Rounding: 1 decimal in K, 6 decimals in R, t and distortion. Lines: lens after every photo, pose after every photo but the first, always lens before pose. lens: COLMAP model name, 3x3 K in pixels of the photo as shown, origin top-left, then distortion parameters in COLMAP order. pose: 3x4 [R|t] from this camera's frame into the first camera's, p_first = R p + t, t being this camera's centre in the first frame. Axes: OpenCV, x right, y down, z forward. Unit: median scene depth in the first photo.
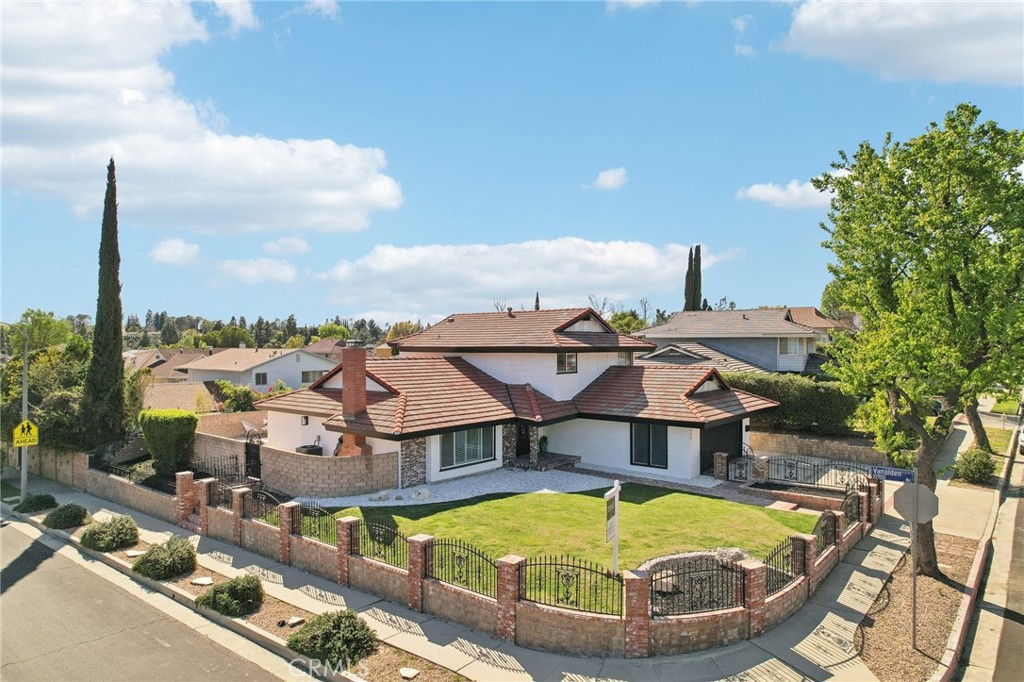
lens RADIAL K [[661.1, 0, 512.0], [0, 661.1, 341.0], [0, 0, 1]] dist [-0.081888, 0.093761]
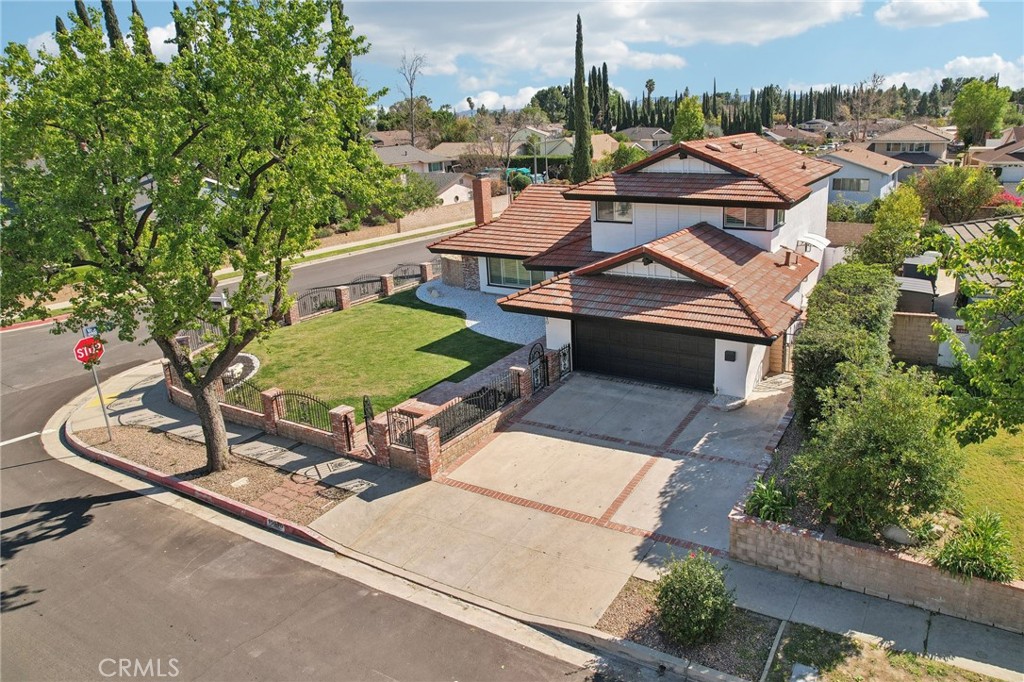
lens RADIAL K [[707.0, 0, 583.7], [0, 707.0, 323.8], [0, 0, 1]] dist [-0.021832, 0.003646]
pose [[0.168241, 0.280612, -0.944961, 1.447182], [0.030621, 0.956675, 0.289542, -0.133797], [0.985270, -0.077648, 0.152360, 1.193940]]
